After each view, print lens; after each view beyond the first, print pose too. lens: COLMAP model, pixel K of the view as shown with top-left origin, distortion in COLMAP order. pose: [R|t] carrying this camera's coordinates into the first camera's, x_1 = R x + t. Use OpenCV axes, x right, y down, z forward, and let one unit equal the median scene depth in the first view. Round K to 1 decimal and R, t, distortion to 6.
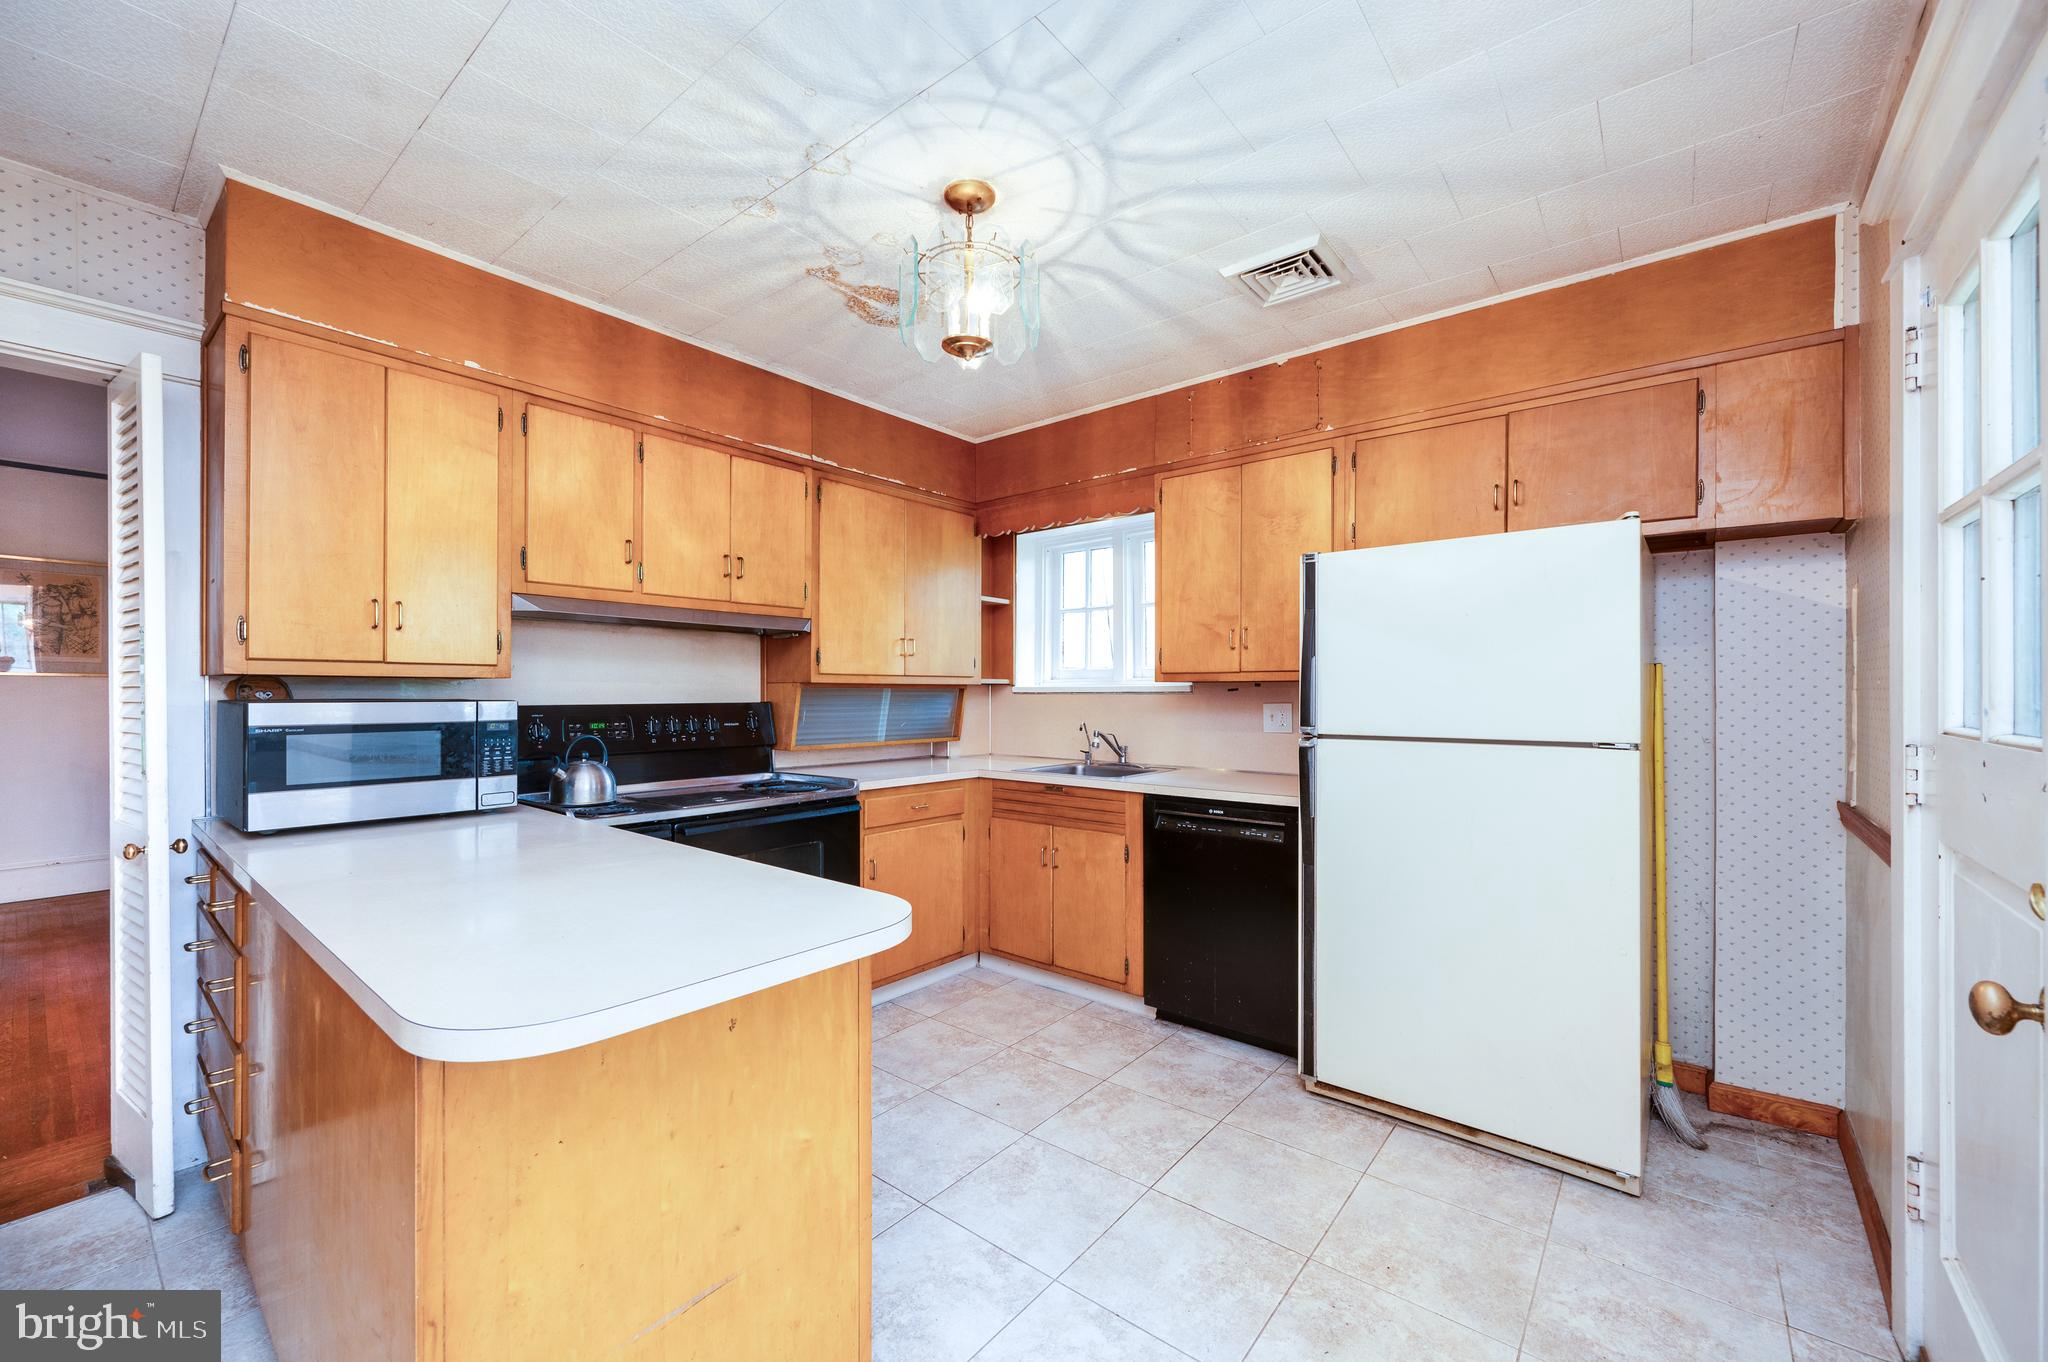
lens RADIAL K [[808.9, 0, 1024.0], [0, 808.9, 681.0], [0, 0, 1]] dist [-0.000246, -0.000321]
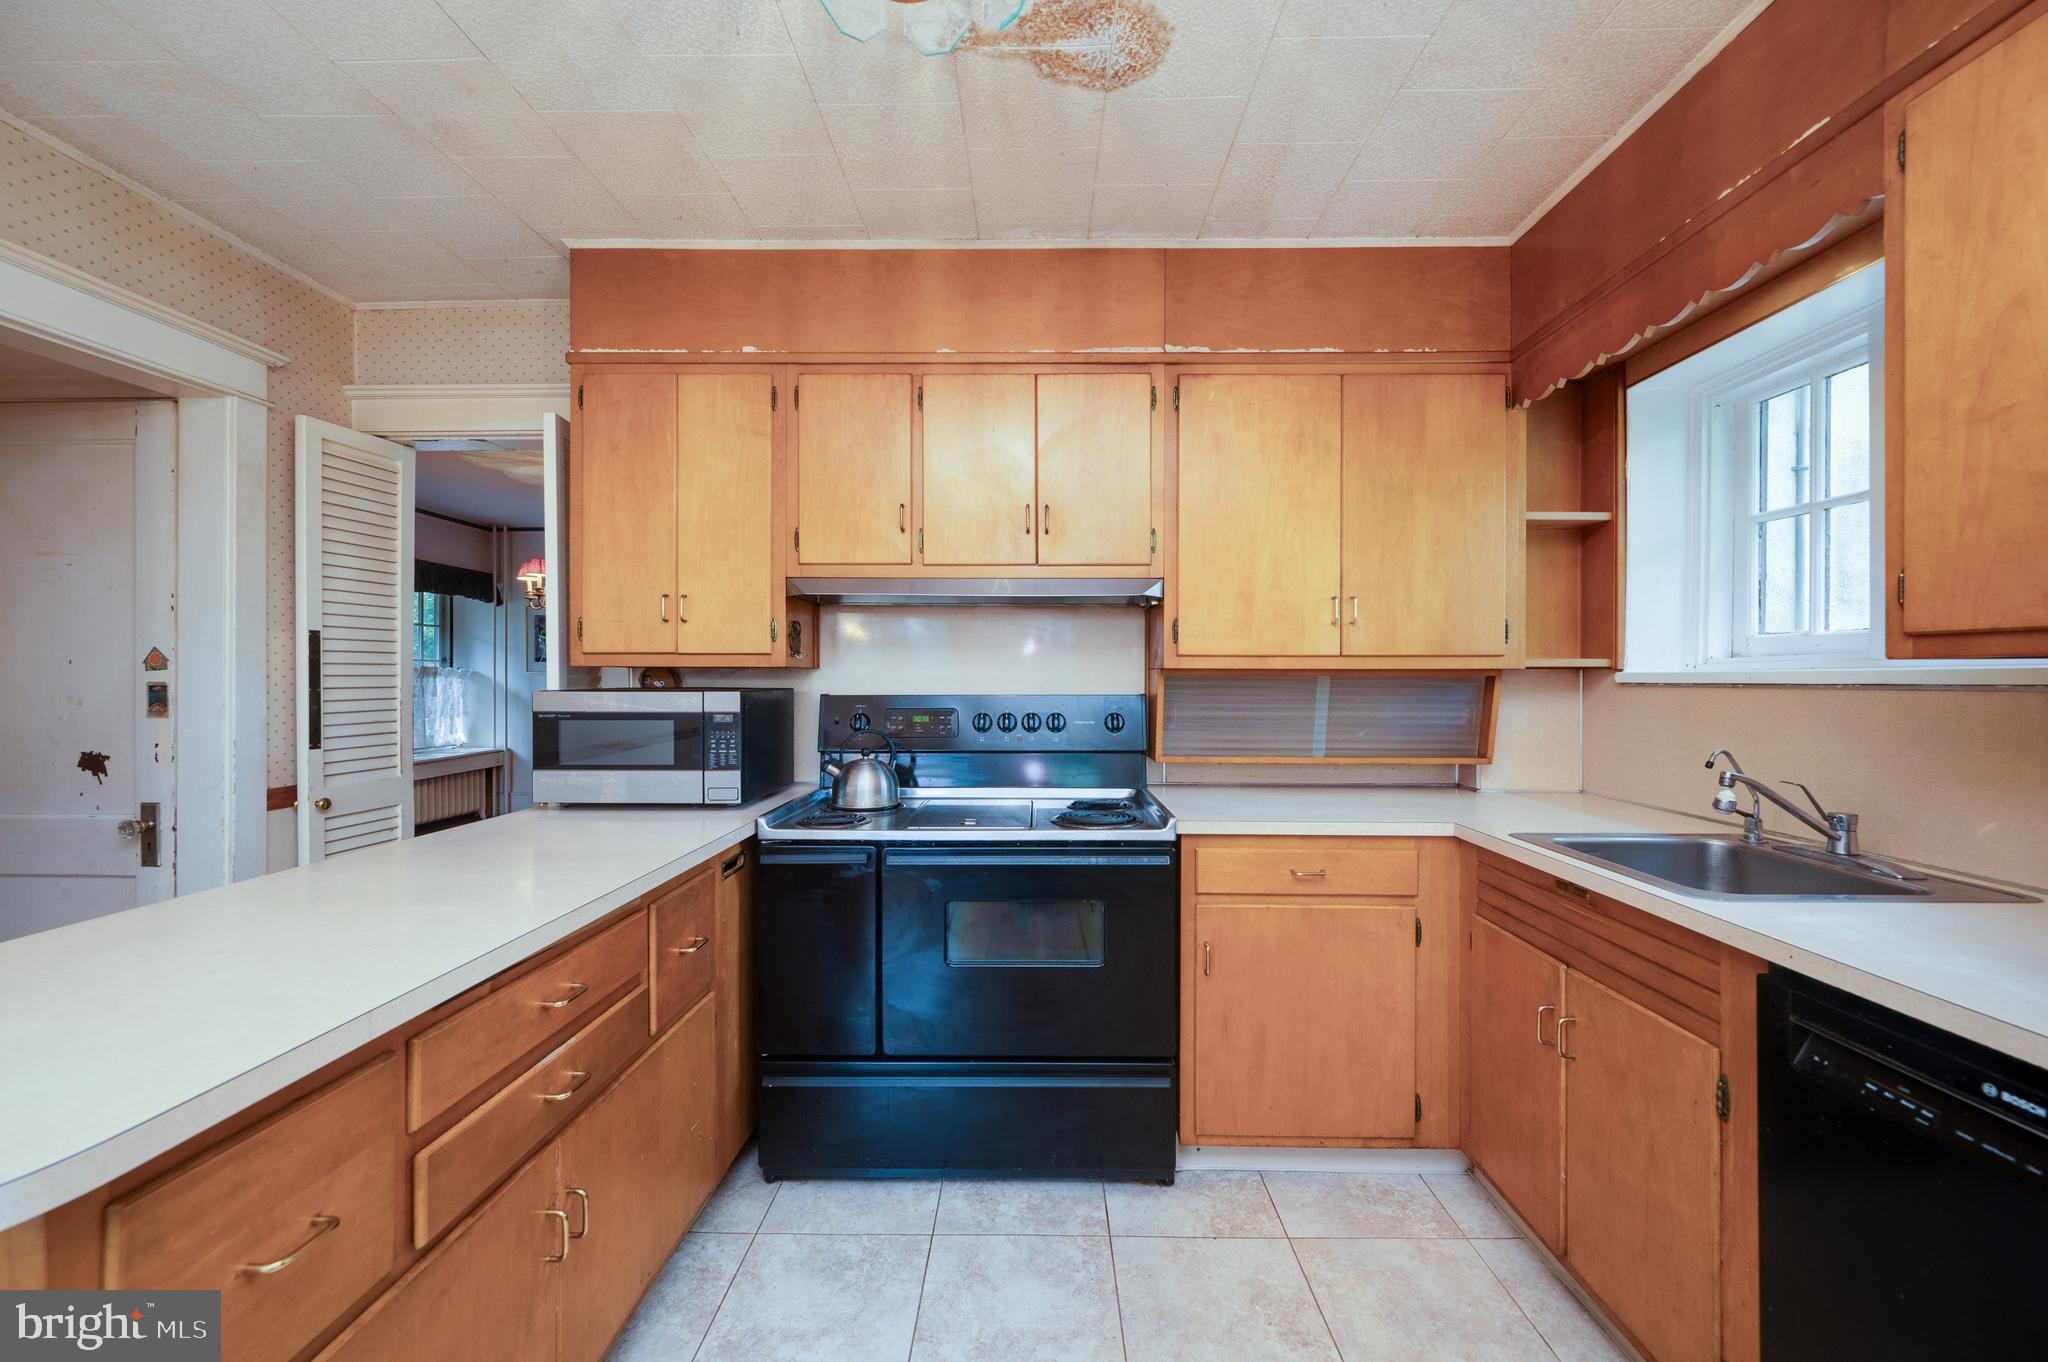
lens RADIAL K [[803.8, 0, 1041.1], [0, 803.8, 675.6], [0, 0, 1]] dist [-0.000605, -0.000119]
pose [[0.619865, -0.002189, -0.784706, 0.234642], [0.010044, 0.999936, 0.005144, 0.003631], [0.784644, -0.011070, 0.619847, 0.513319]]
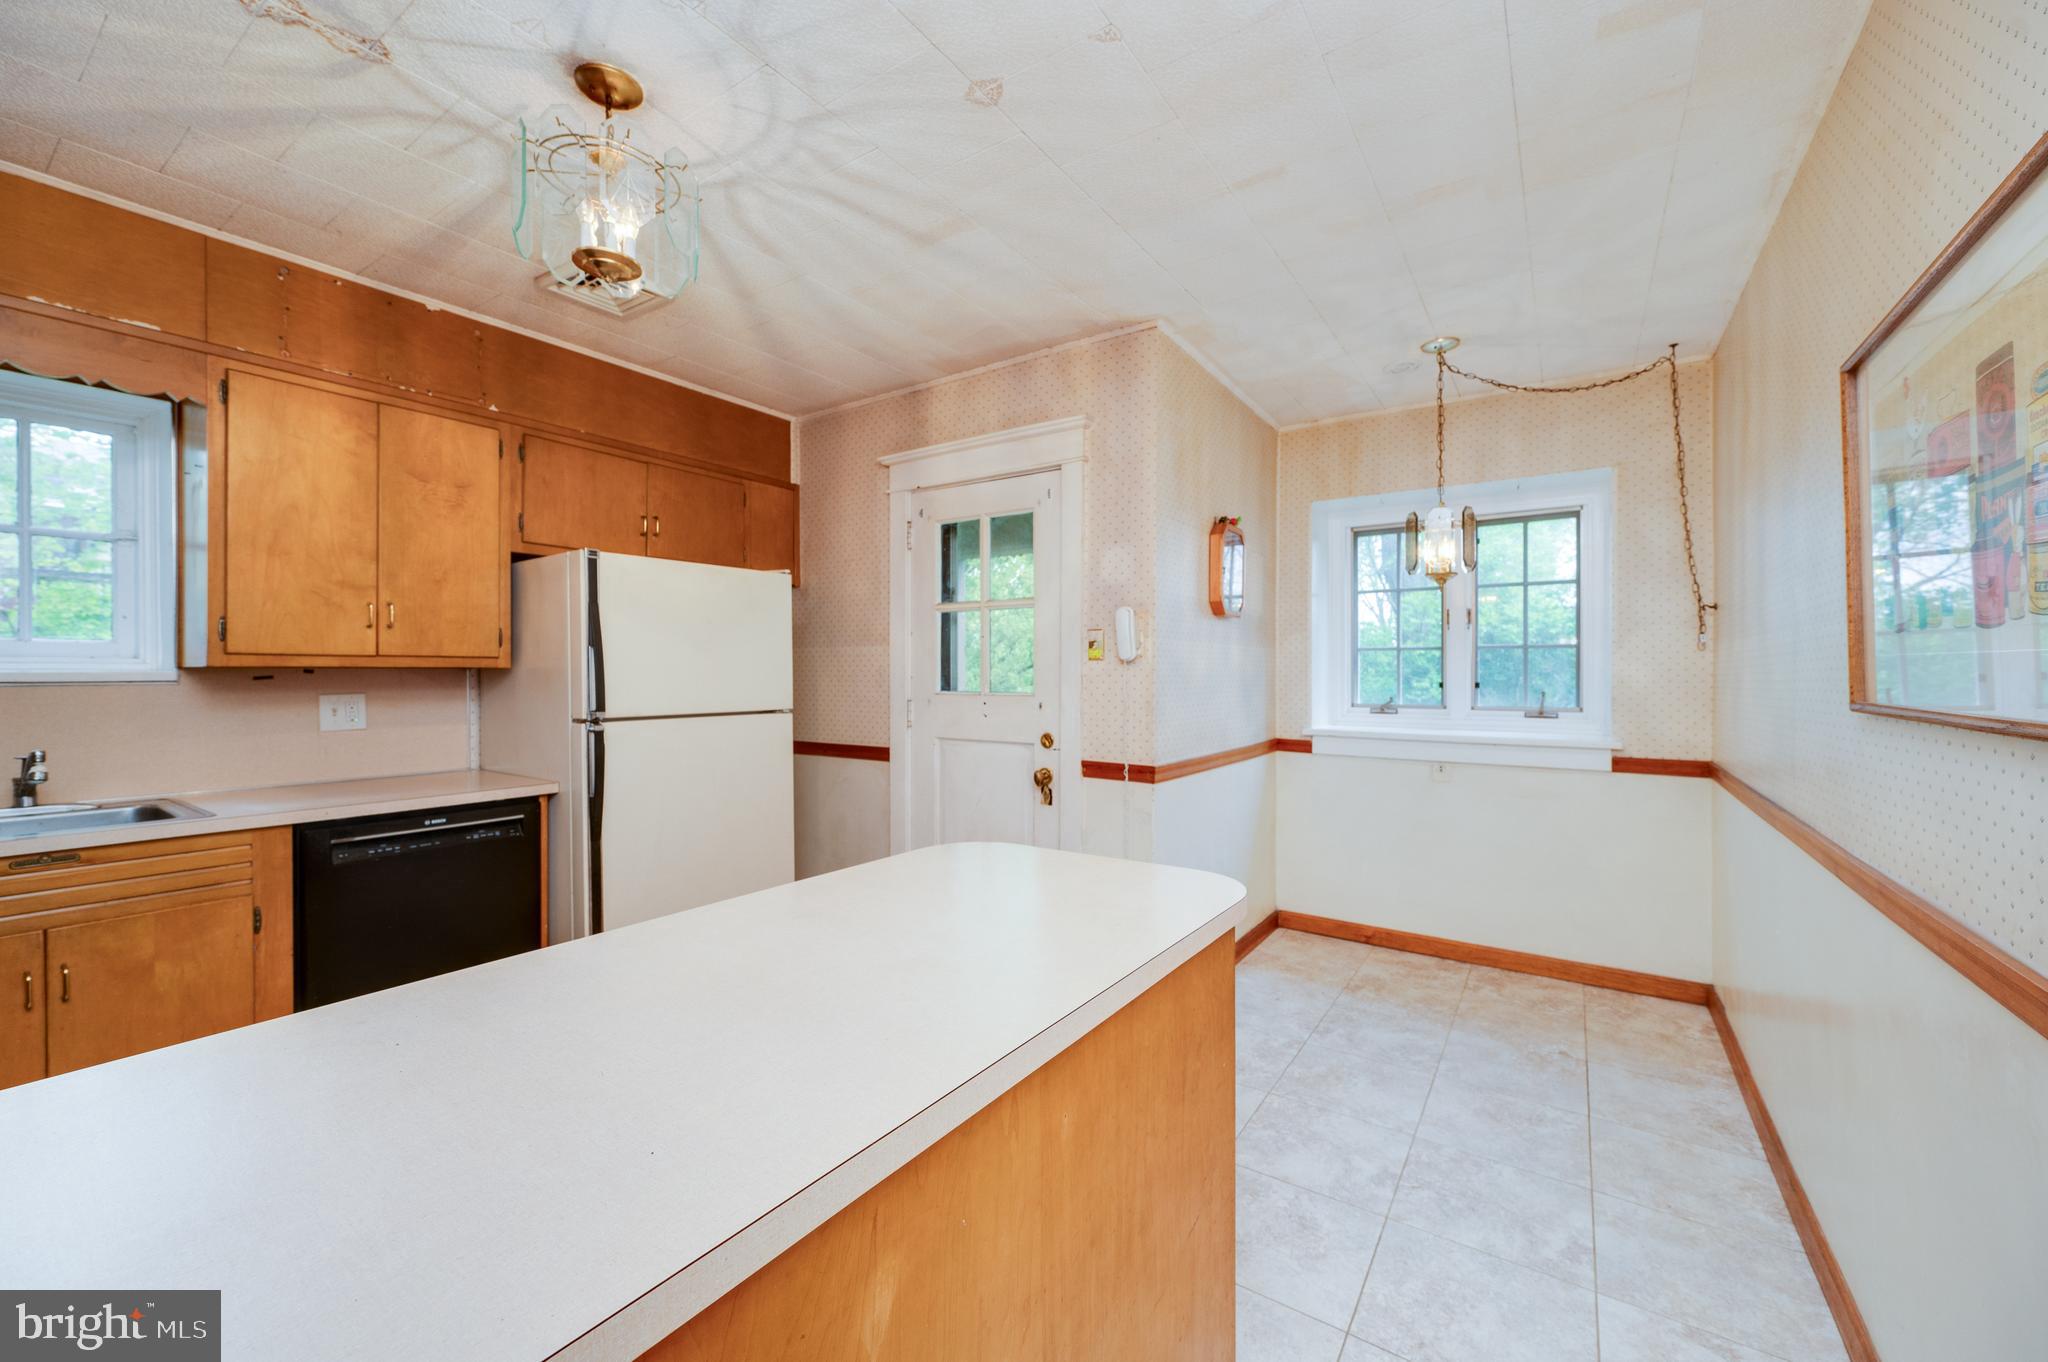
lens RADIAL K [[803.8, 0, 1041.1], [0, 803.8, 675.6], [0, 0, 1]] dist [-0.000605, -0.000119]
pose [[-0.094563, 0.000401, 0.995519, -0.626360], [-0.010156, 0.999947, -0.001367, 0.003059], [-0.995467, -0.010240, -0.094554, 0.419219]]
